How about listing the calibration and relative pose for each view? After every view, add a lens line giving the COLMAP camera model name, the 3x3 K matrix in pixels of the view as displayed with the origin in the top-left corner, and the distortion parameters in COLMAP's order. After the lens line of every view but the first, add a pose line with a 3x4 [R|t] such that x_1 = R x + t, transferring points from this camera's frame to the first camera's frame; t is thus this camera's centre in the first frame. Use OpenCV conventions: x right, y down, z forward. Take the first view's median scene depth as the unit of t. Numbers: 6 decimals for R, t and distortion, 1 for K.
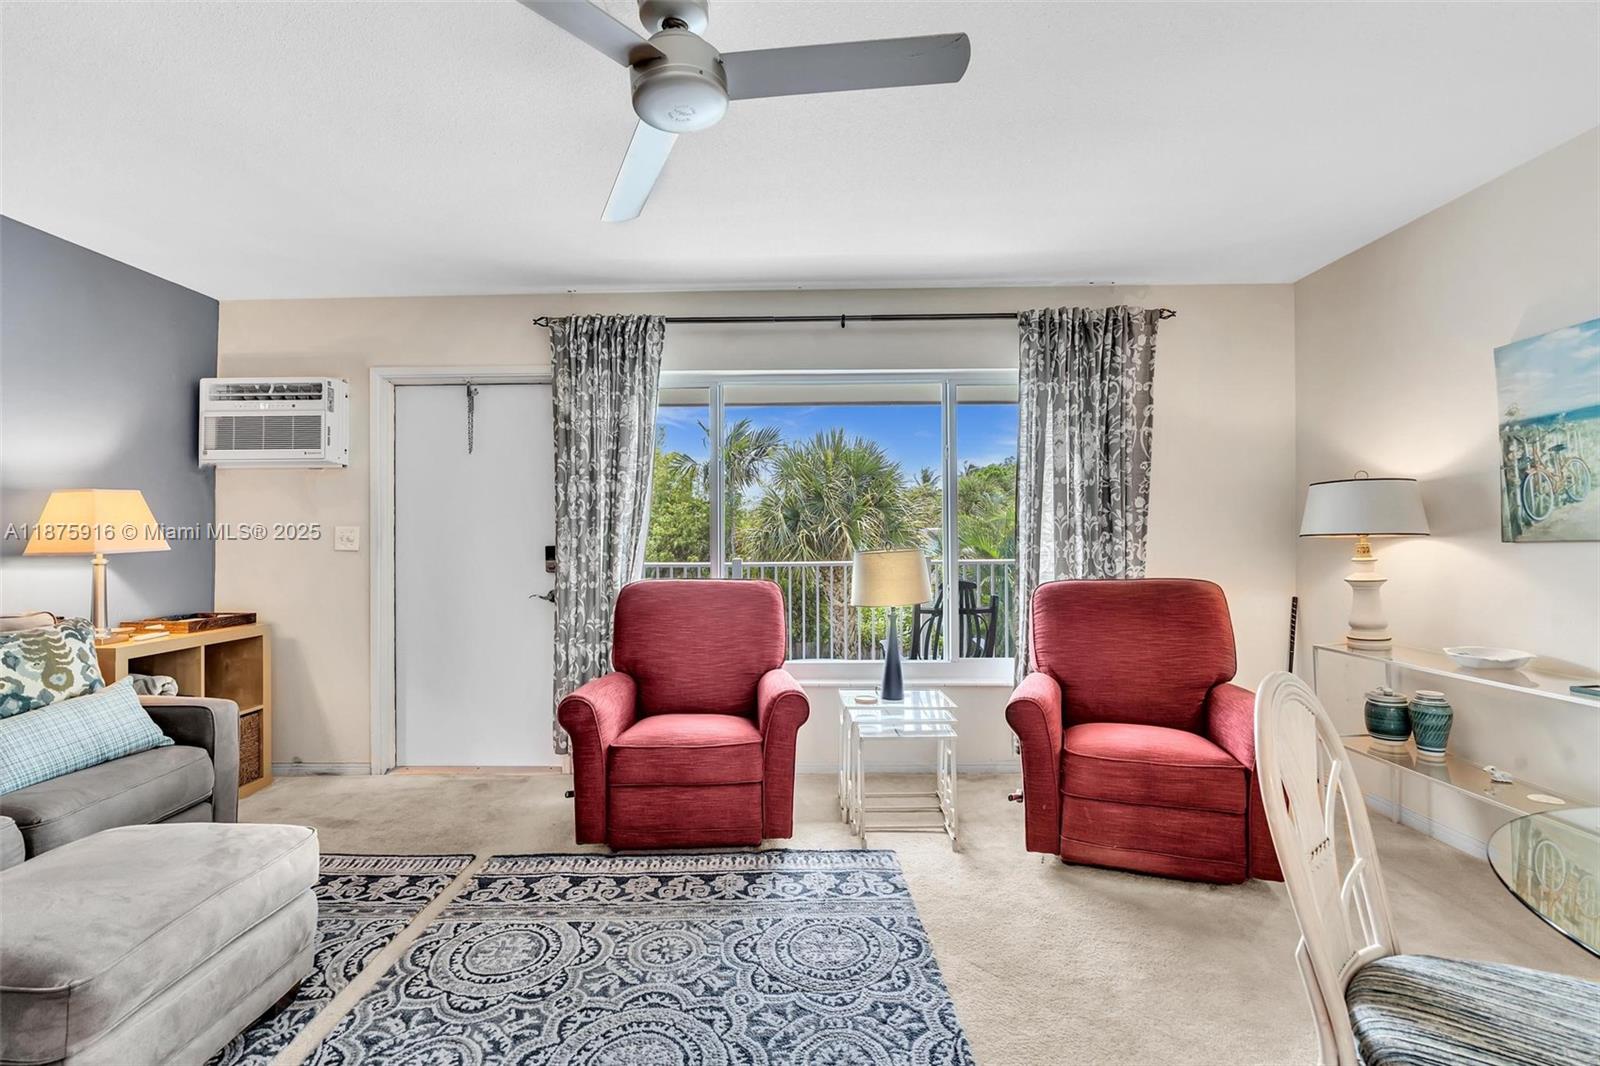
lens RADIAL K [[731.5, 0, 790.5], [0, 731.5, 532.7], [0, 0, 1]] dist [-0.010701, 0.004308]
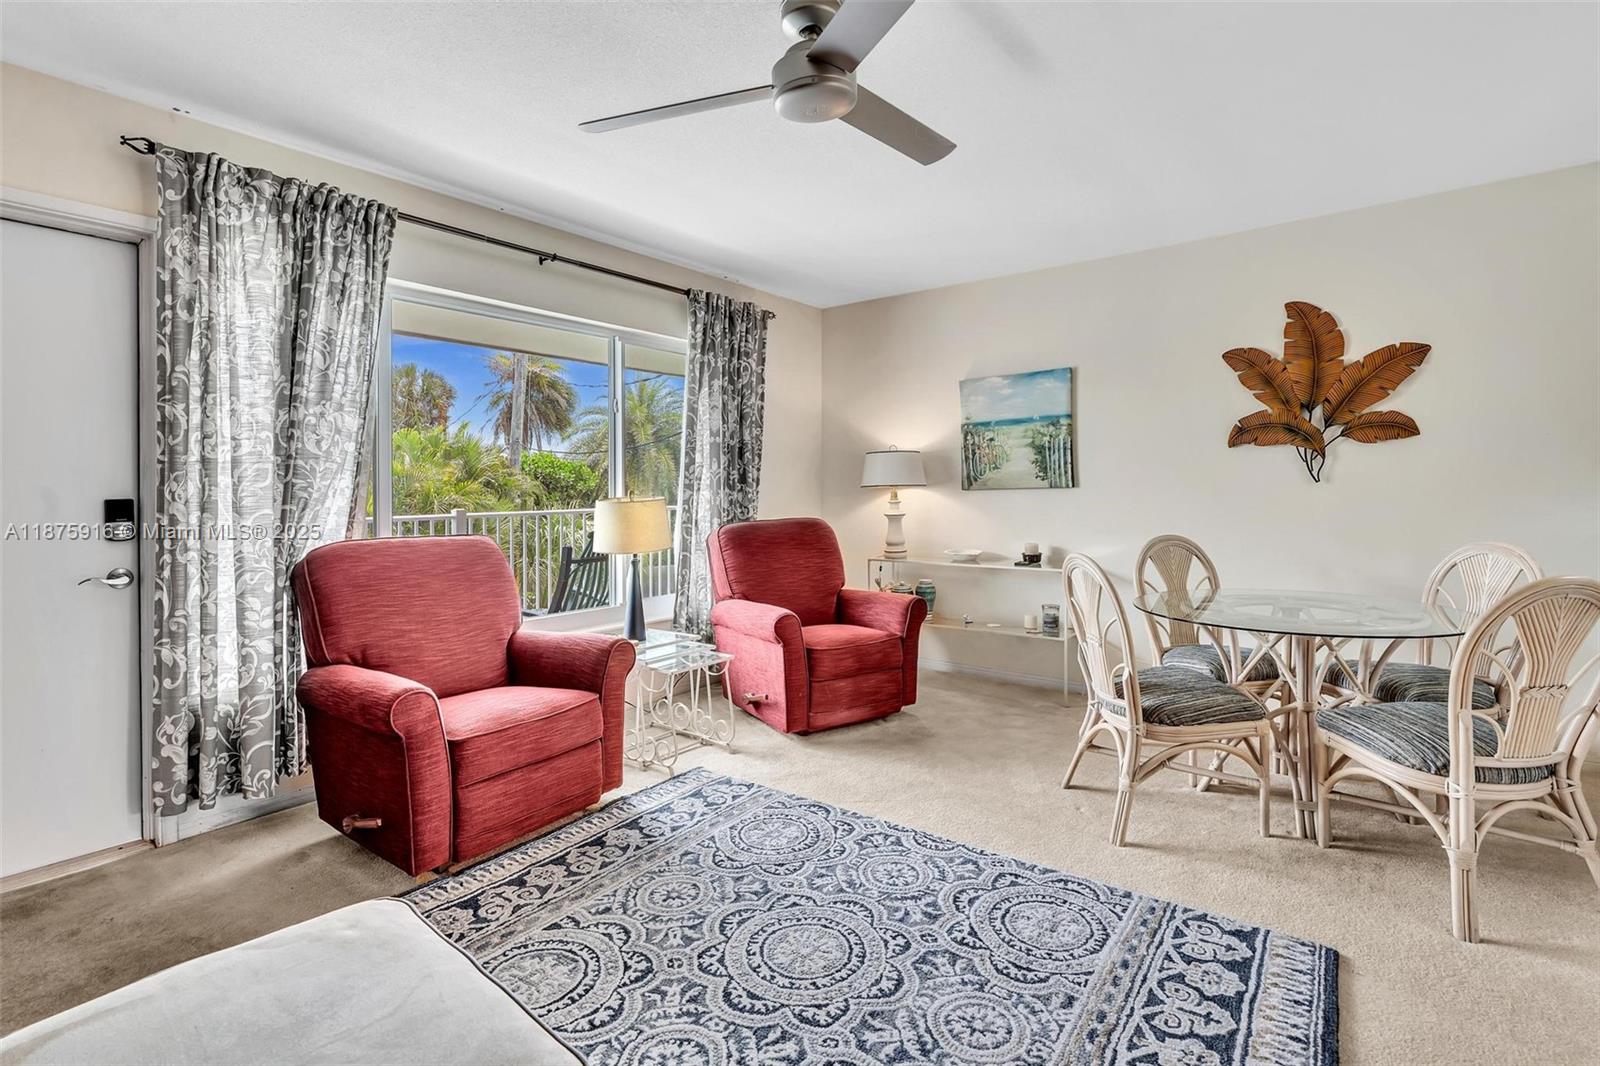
lens RADIAL K [[767.2, 0, 801.3], [0, 767.2, 495.2], [0, 0, 1]] dist [-0.006108, 0.001056]
pose [[0.591108, -0.002996, 0.806587, -0.788931], [-0.002775, 0.999980, 0.005749, 0.016558], [-0.806587, -0.005637, 0.591088, 0.210160]]
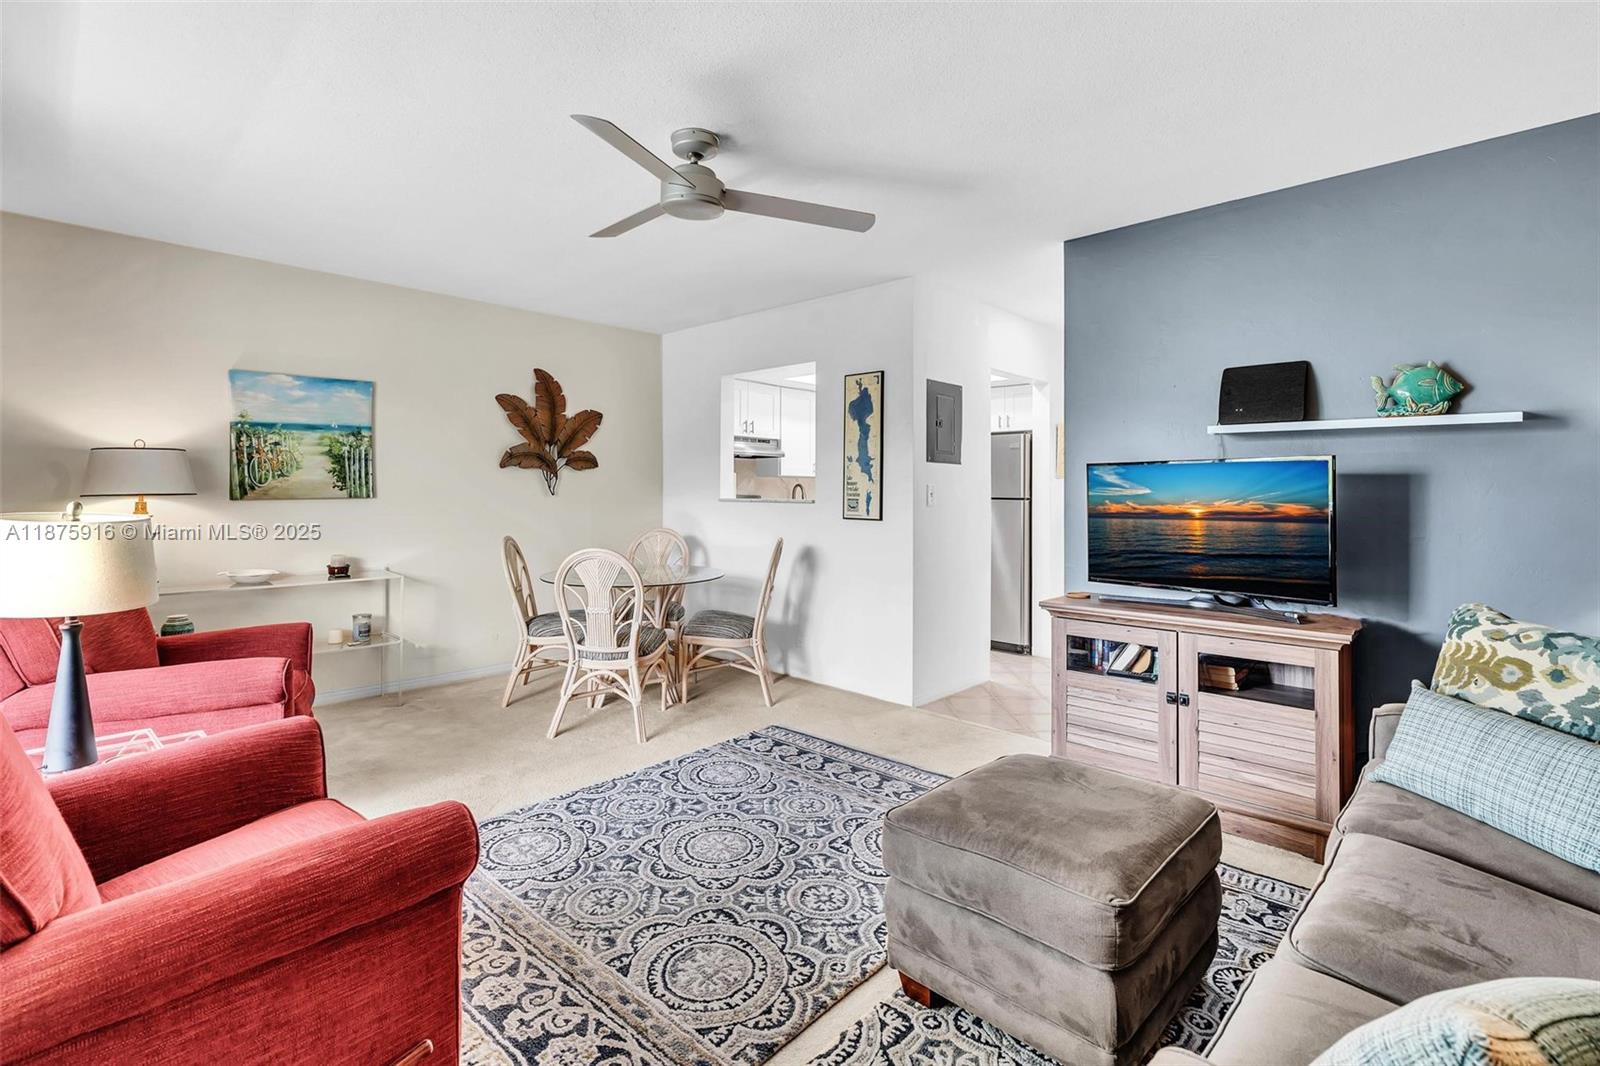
lens RADIAL K [[731.5, 0, 800.0], [0, 731.5, 495.5], [0, 0, 1]] dist [-0.010701, 0.004308]
pose [[-0.747658, 0.000106, 0.664083, -0.911836], [-0.006284, 0.999954, -0.007235, 0.007633], [-0.664054, -0.009583, -0.747623, 1.371816]]
